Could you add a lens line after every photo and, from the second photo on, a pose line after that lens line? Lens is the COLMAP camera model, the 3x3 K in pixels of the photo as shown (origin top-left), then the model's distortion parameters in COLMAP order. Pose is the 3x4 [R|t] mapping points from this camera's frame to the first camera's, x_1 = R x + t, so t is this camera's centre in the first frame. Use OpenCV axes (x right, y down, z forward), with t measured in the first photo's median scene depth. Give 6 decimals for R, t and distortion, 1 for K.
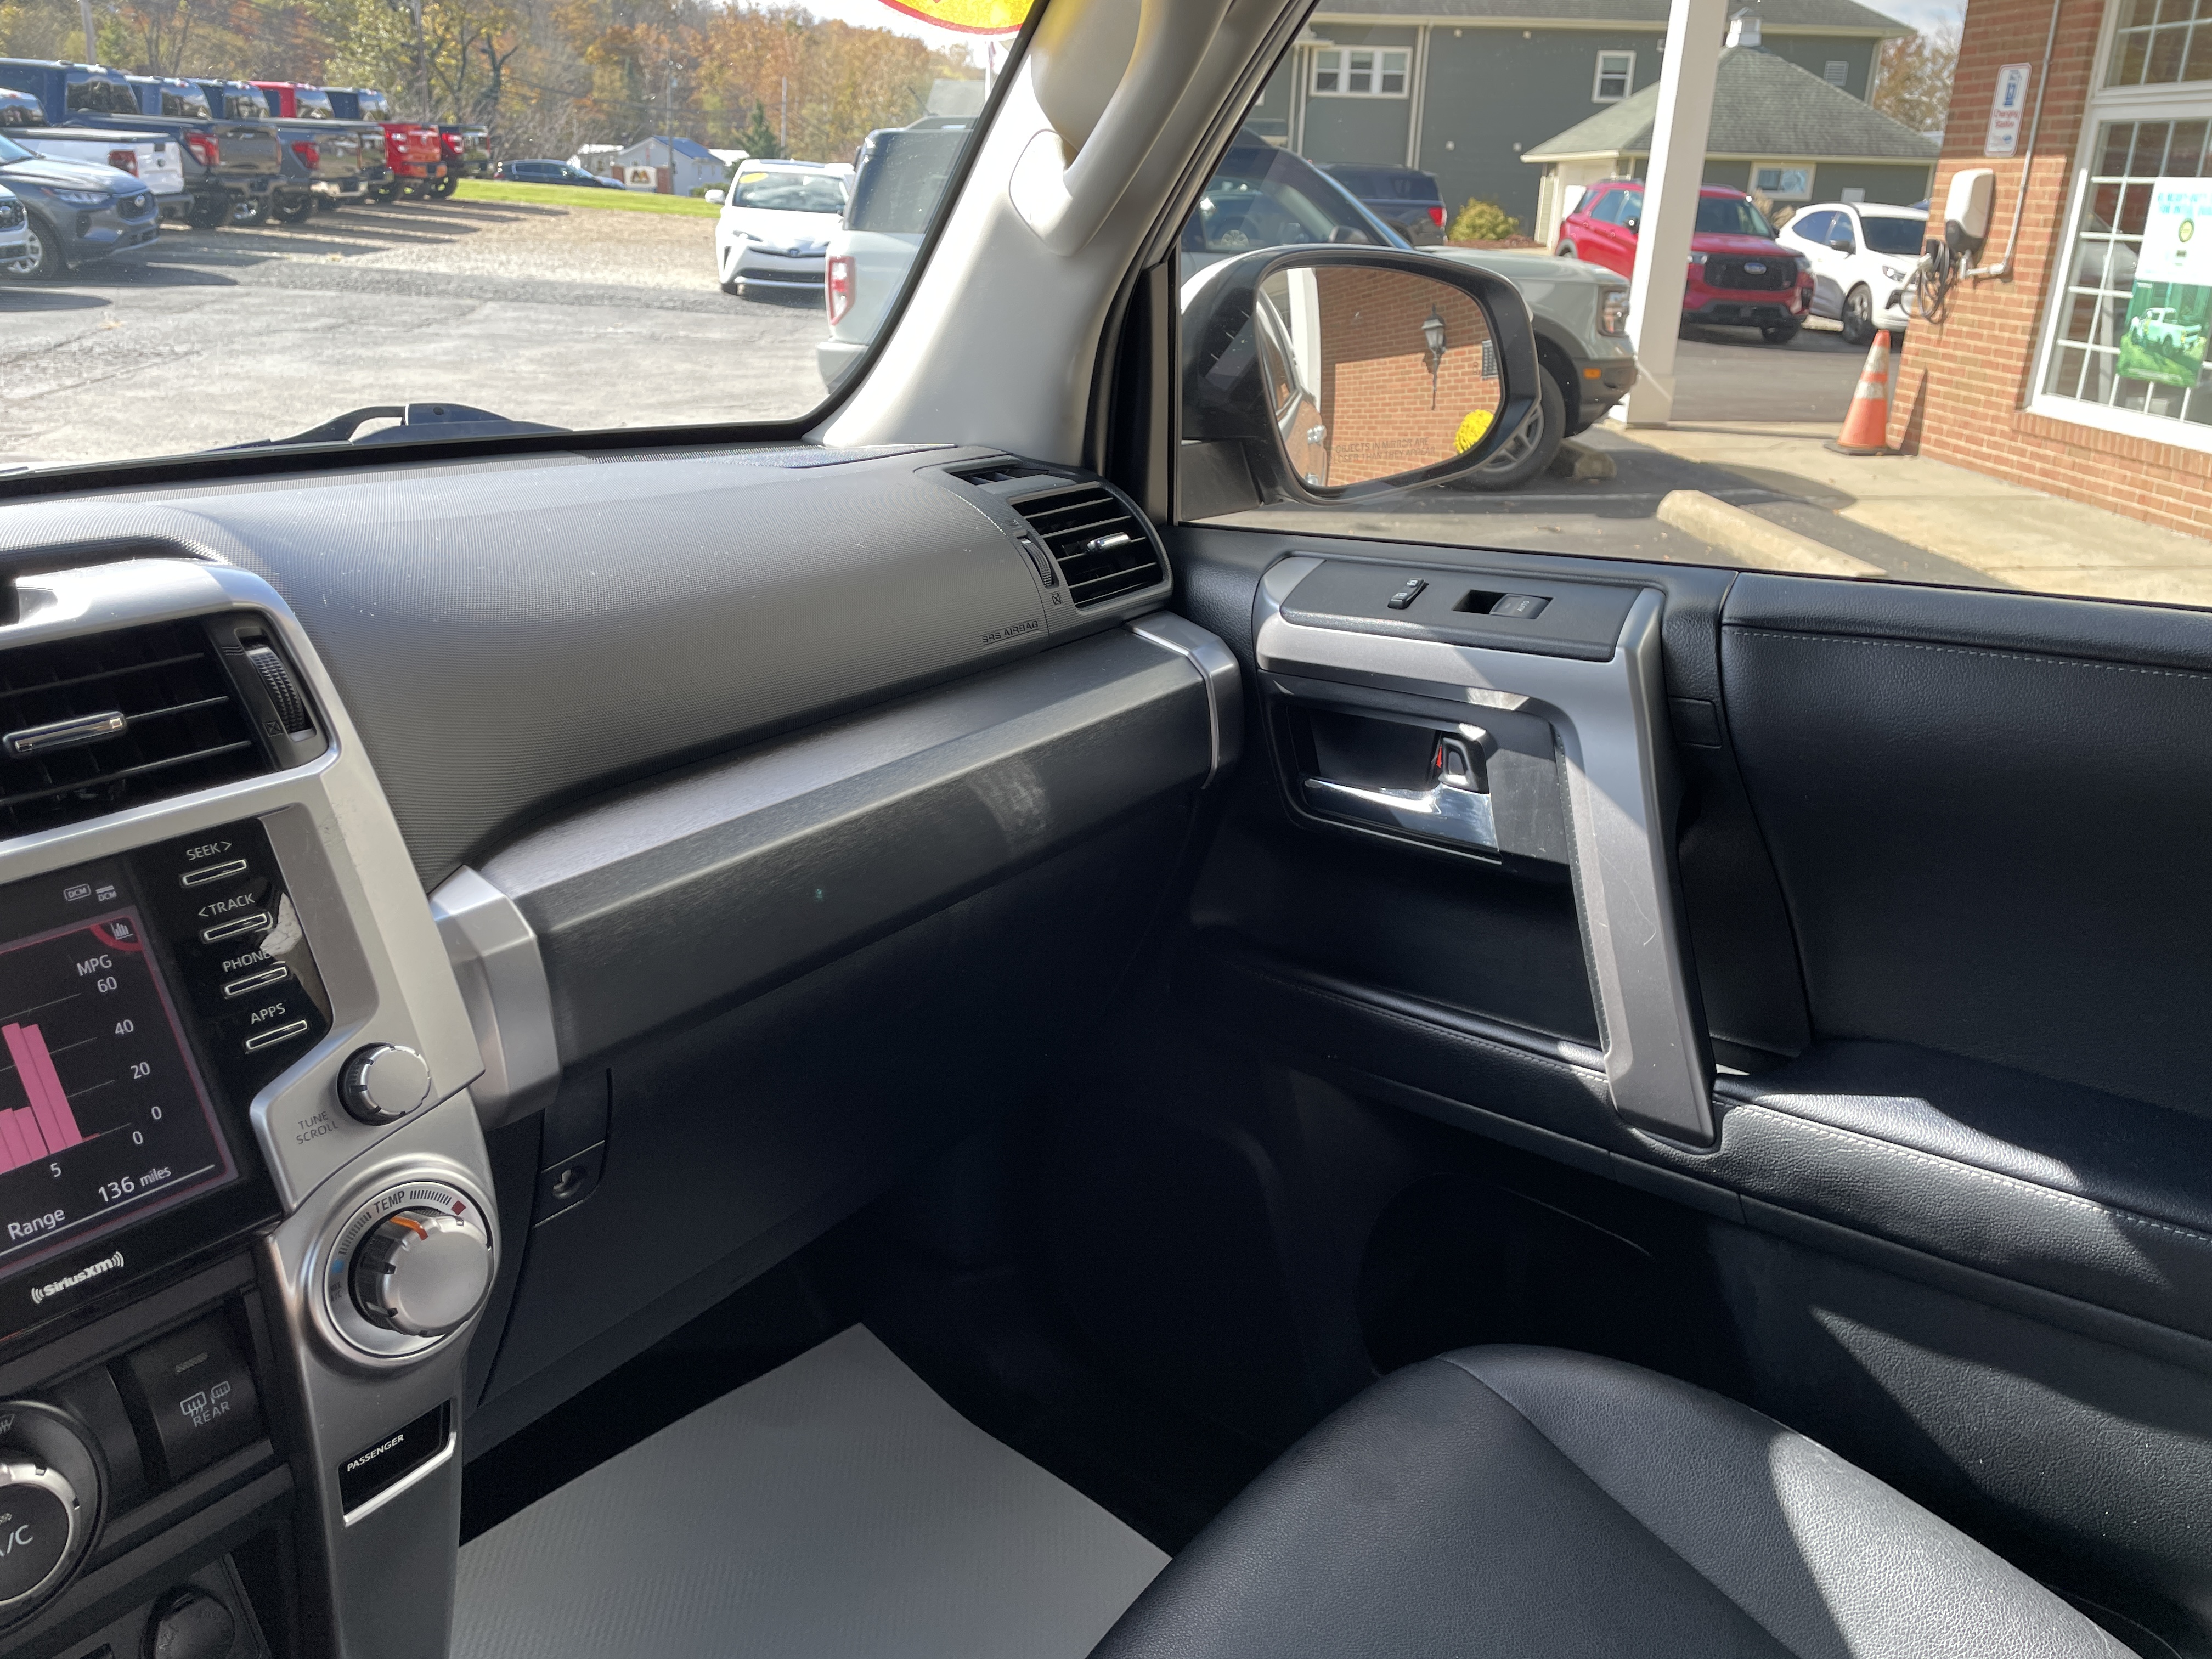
lens RADIAL K [[1679.2, 0, 1115.6], [0, 1679.2, 836.1], [0, 0, 1]] dist [0.094493, -0.121506]
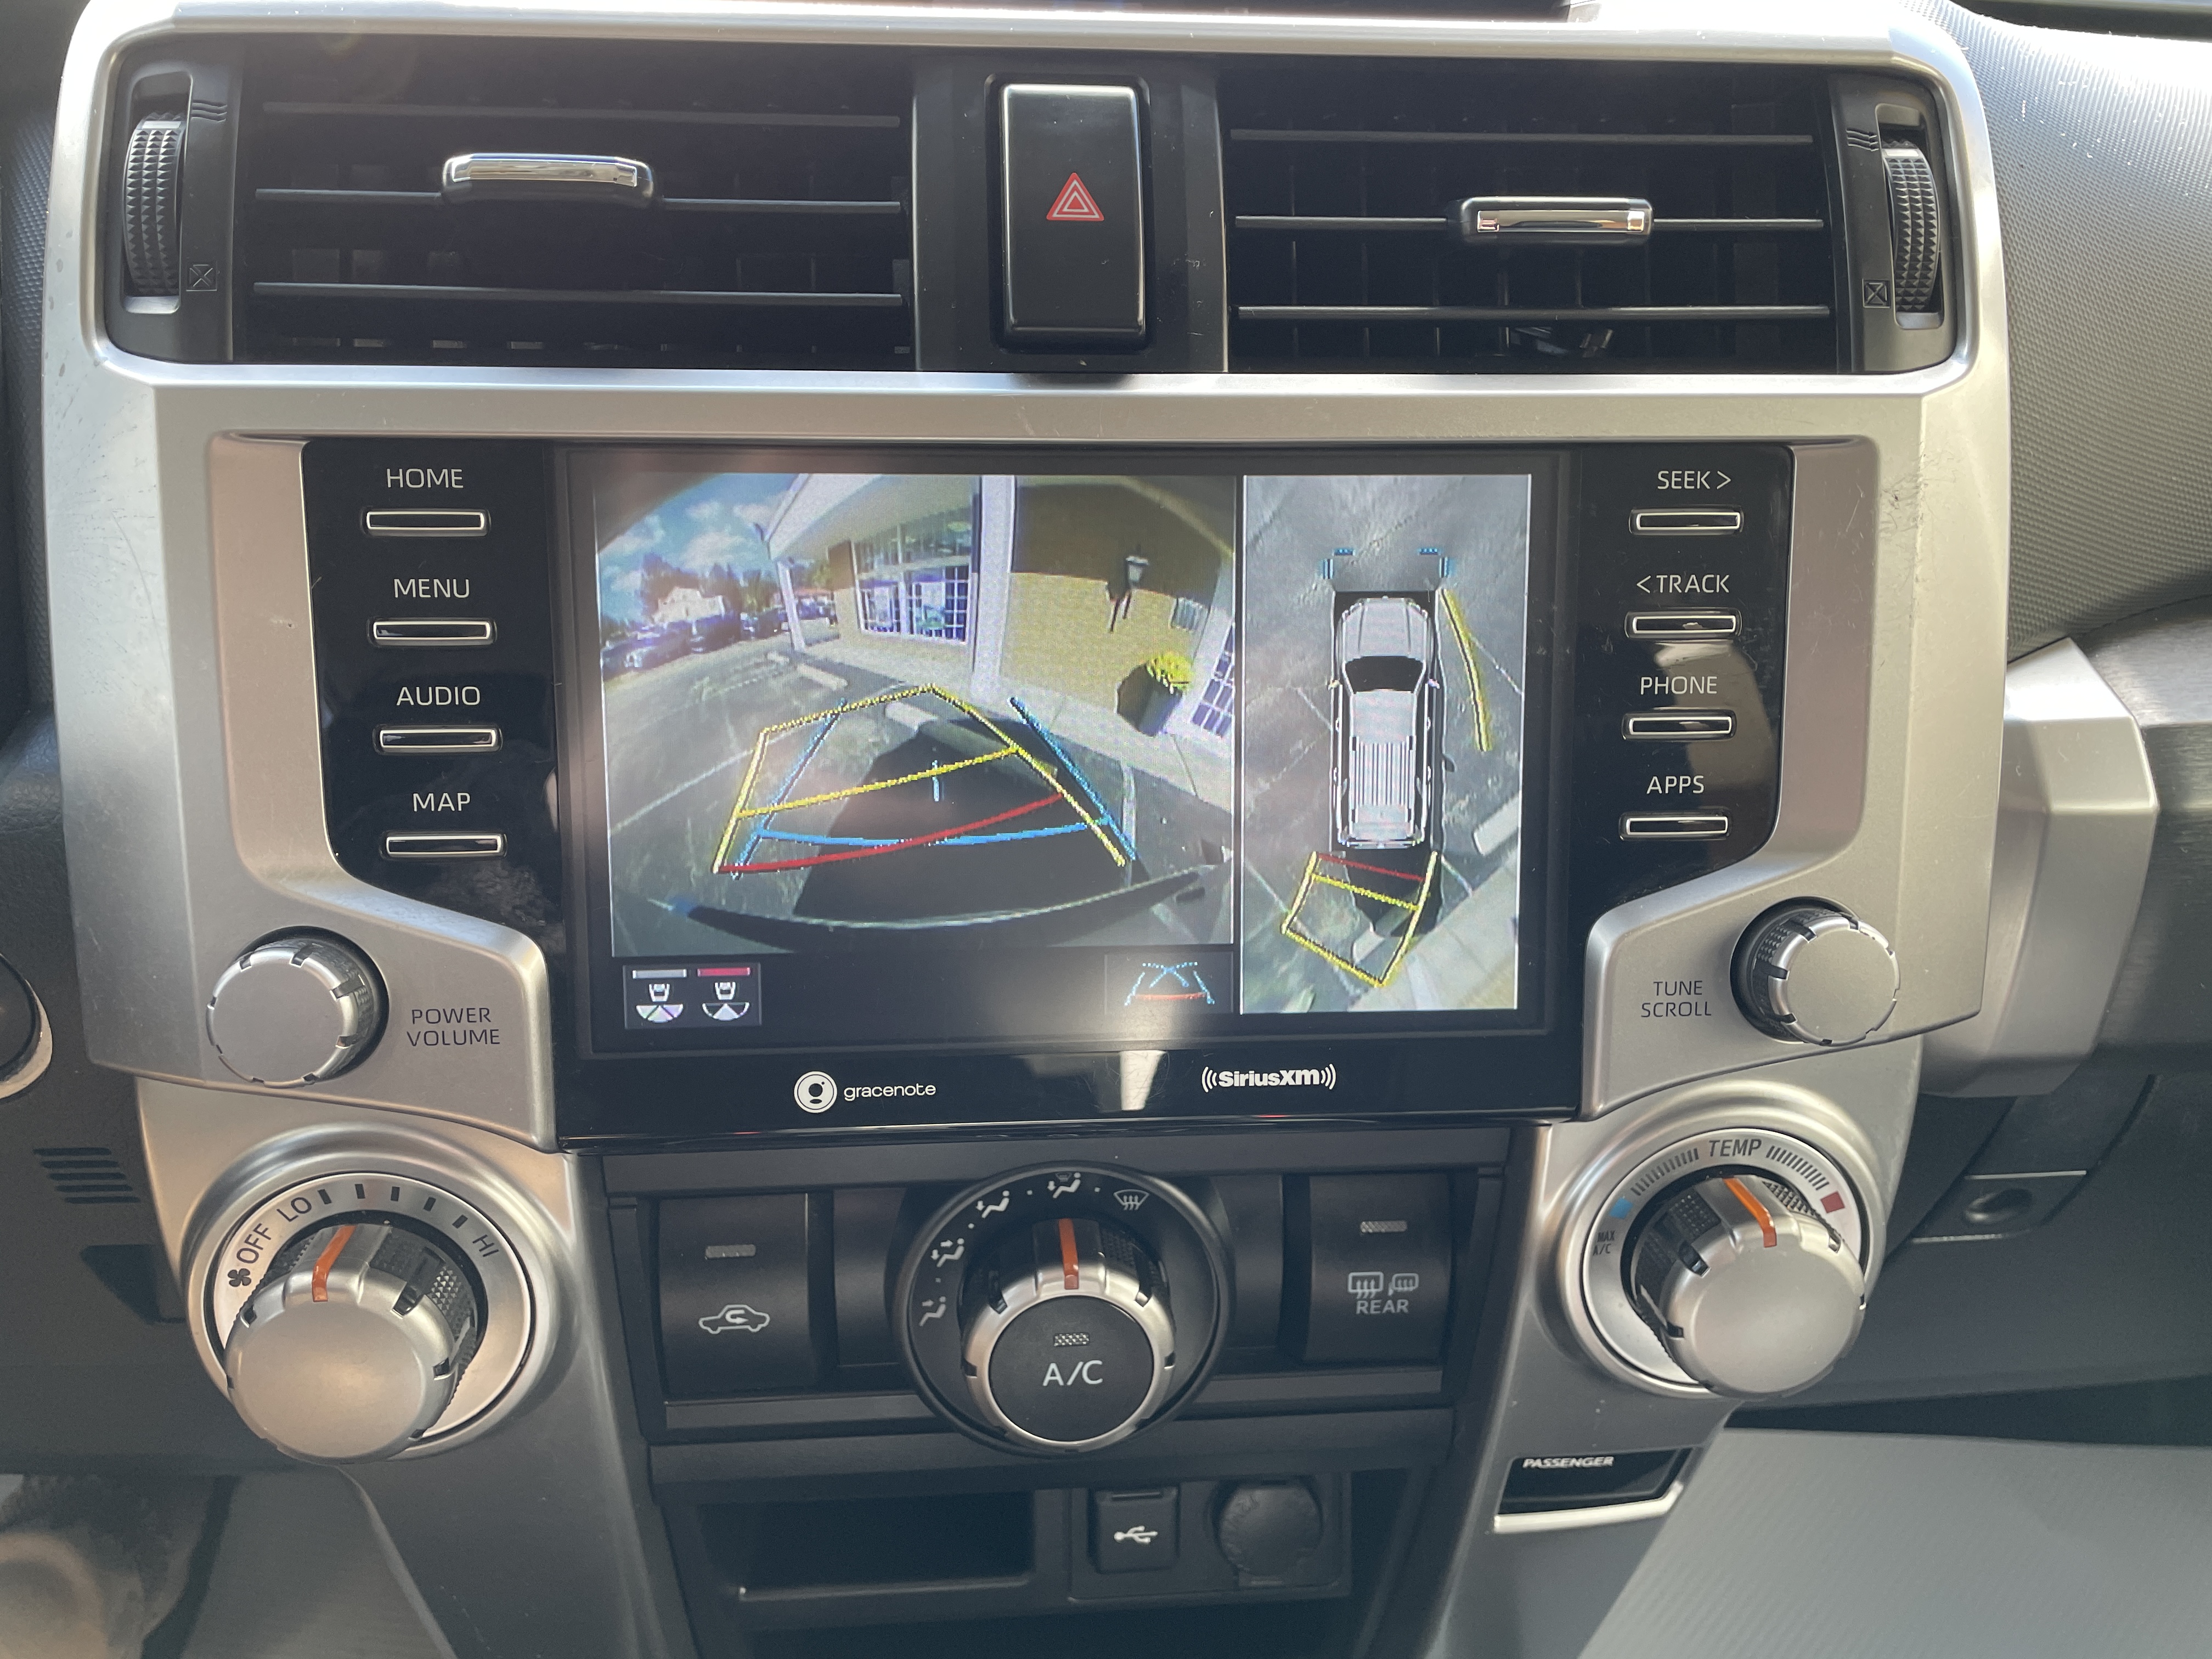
lens RADIAL K [[1620.5, 0, 1106.0], [0, 1620.5, 829.5], [0, 0, 1]] dist [0.070488, -0.105949]
pose [[0.664037, 0.375153, -0.646773, -0.255206], [-0.281259, 0.926813, 0.248820, 0.034133], [0.692783, 0.016685, 0.720953, 0.456784]]
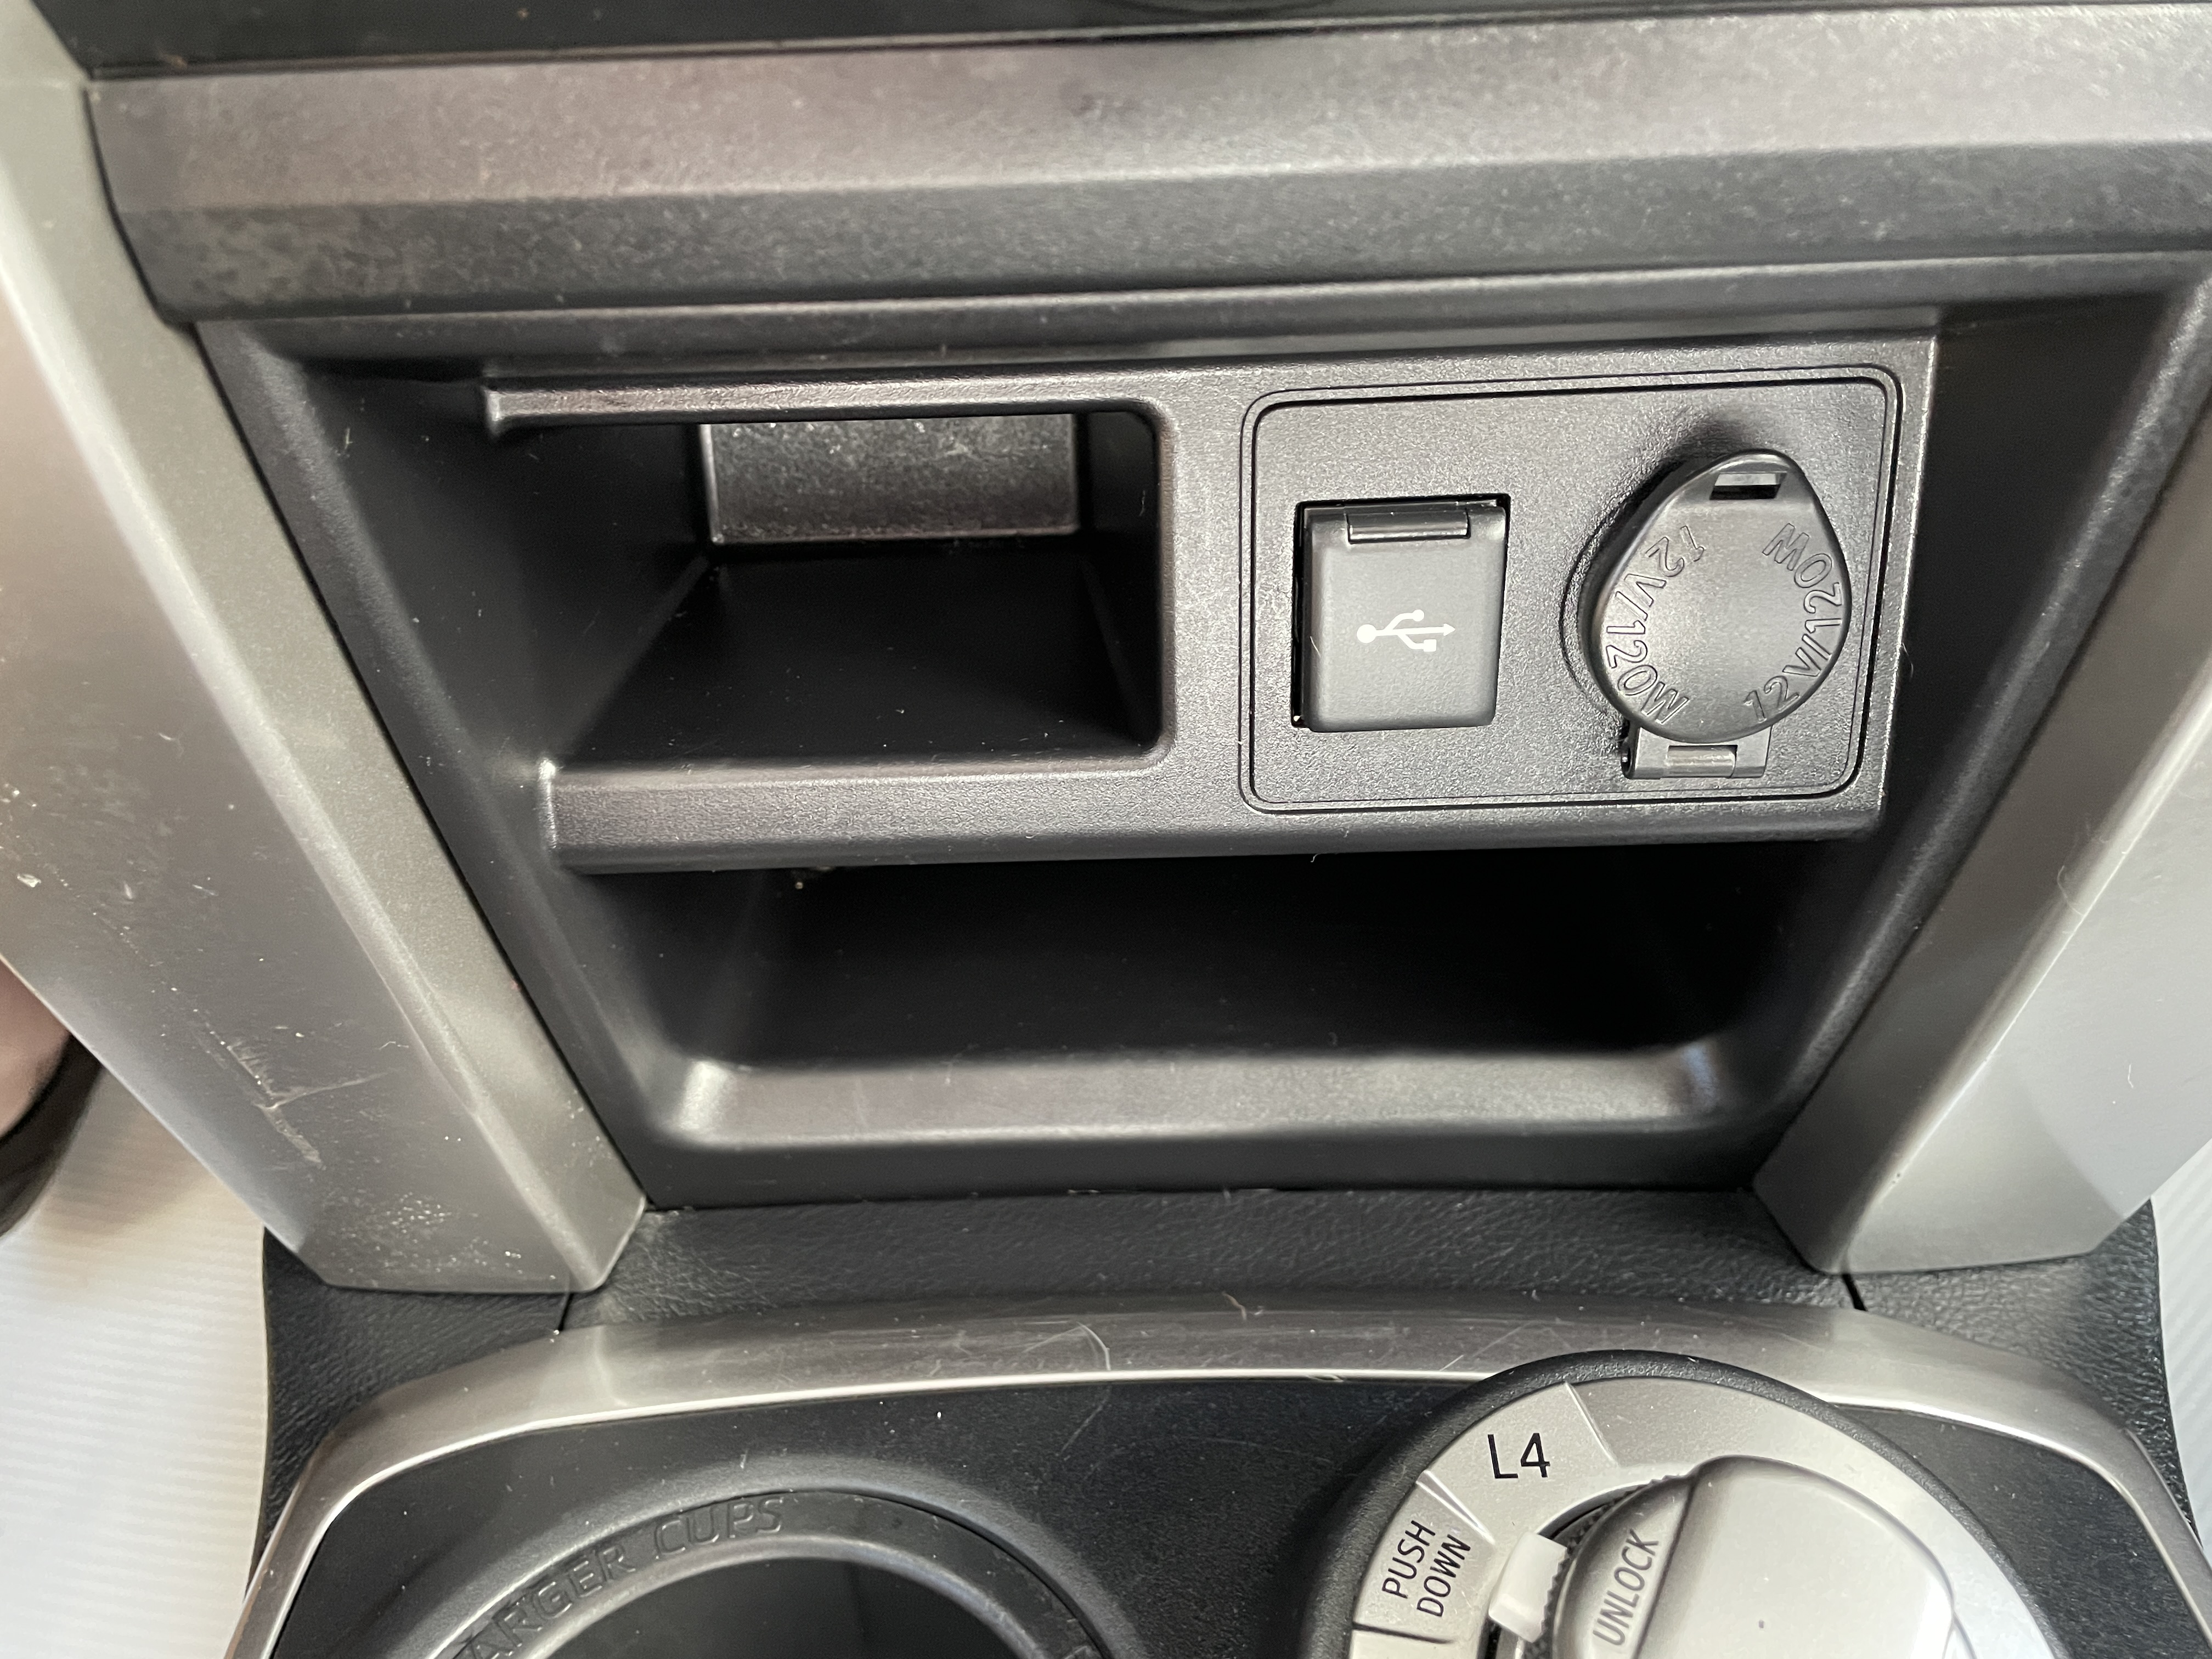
lens RADIAL K [[1697.8, 0, 1109.3], [0, 1697.8, 841.0], [0, 0, 1]] dist [0.065044, -0.108372]
pose [[0.607068, 0.459765, -0.648140, -0.406587], [-0.245704, 0.884262, 0.397127, 0.432973], [0.755710, -0.081833, 0.649773, 0.743948]]
